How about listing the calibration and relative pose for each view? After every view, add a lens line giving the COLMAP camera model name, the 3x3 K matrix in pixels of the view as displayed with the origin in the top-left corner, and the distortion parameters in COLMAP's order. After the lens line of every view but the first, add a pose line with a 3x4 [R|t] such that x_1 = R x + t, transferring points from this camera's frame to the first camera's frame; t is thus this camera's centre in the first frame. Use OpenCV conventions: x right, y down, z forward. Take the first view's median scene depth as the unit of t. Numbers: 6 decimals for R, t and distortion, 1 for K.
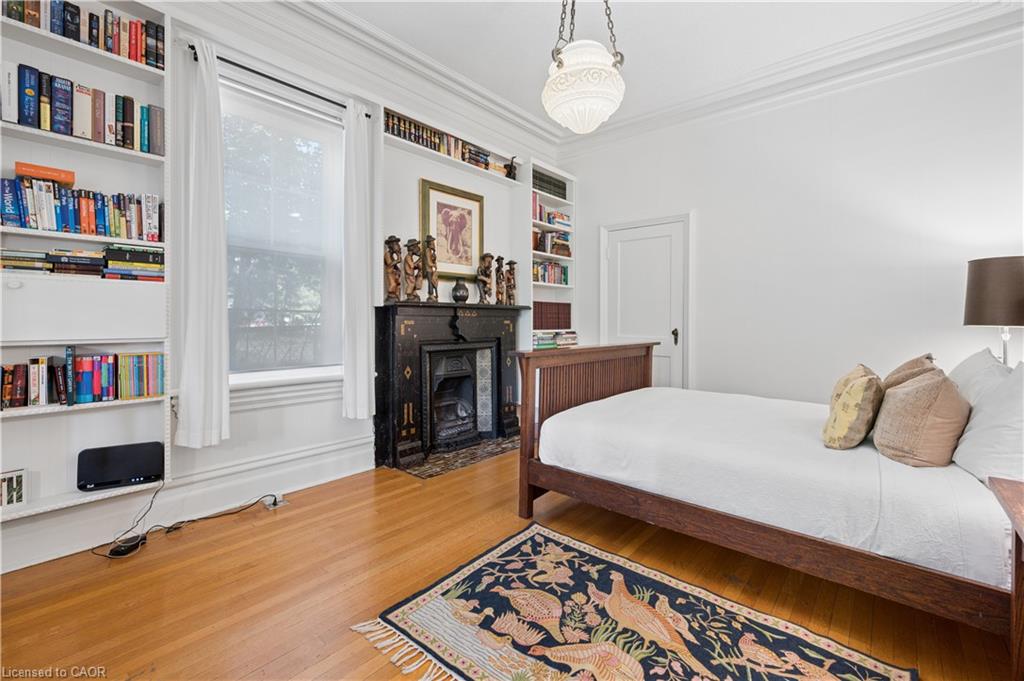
lens RADIAL K [[432.5, 0, 520.2], [0, 432.5, 321.9], [0, 0, 1]] dist [-0.001380, -0.000276]
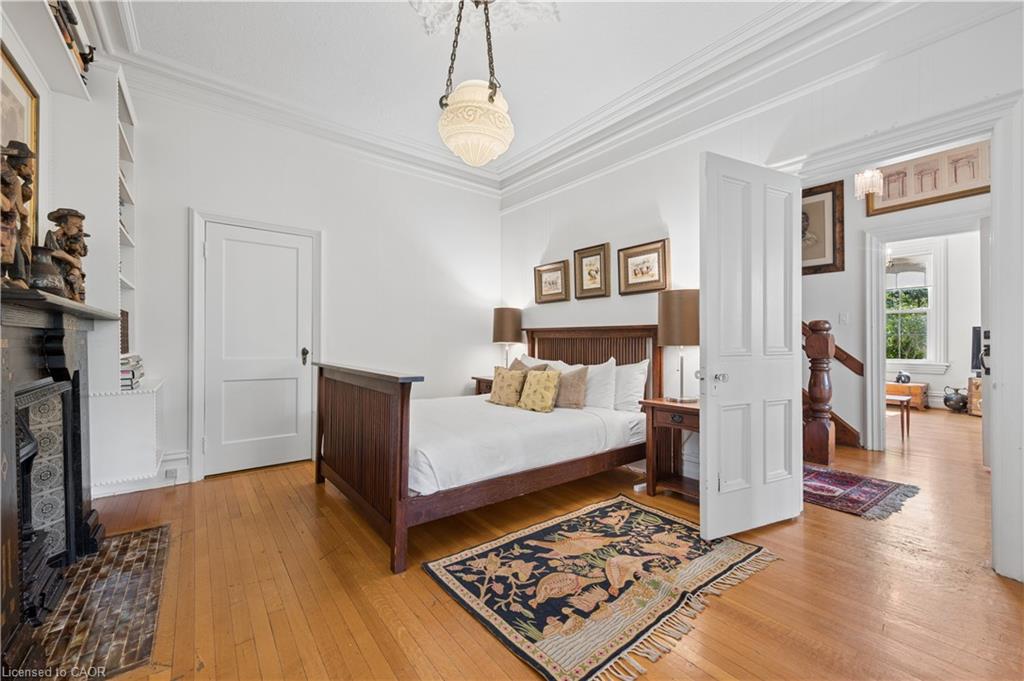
lens RADIAL K [[408.3, 0, 518.1], [0, 408.3, 339.7], [0, 0, 1]] dist [-0.000260, 0.000053]
pose [[0.202328, 0.001438, 0.979317, -0.993859], [0.001241, 0.999998, -0.001725, -0.000732], [-0.979317, 0.001565, 0.202326, 0.832360]]
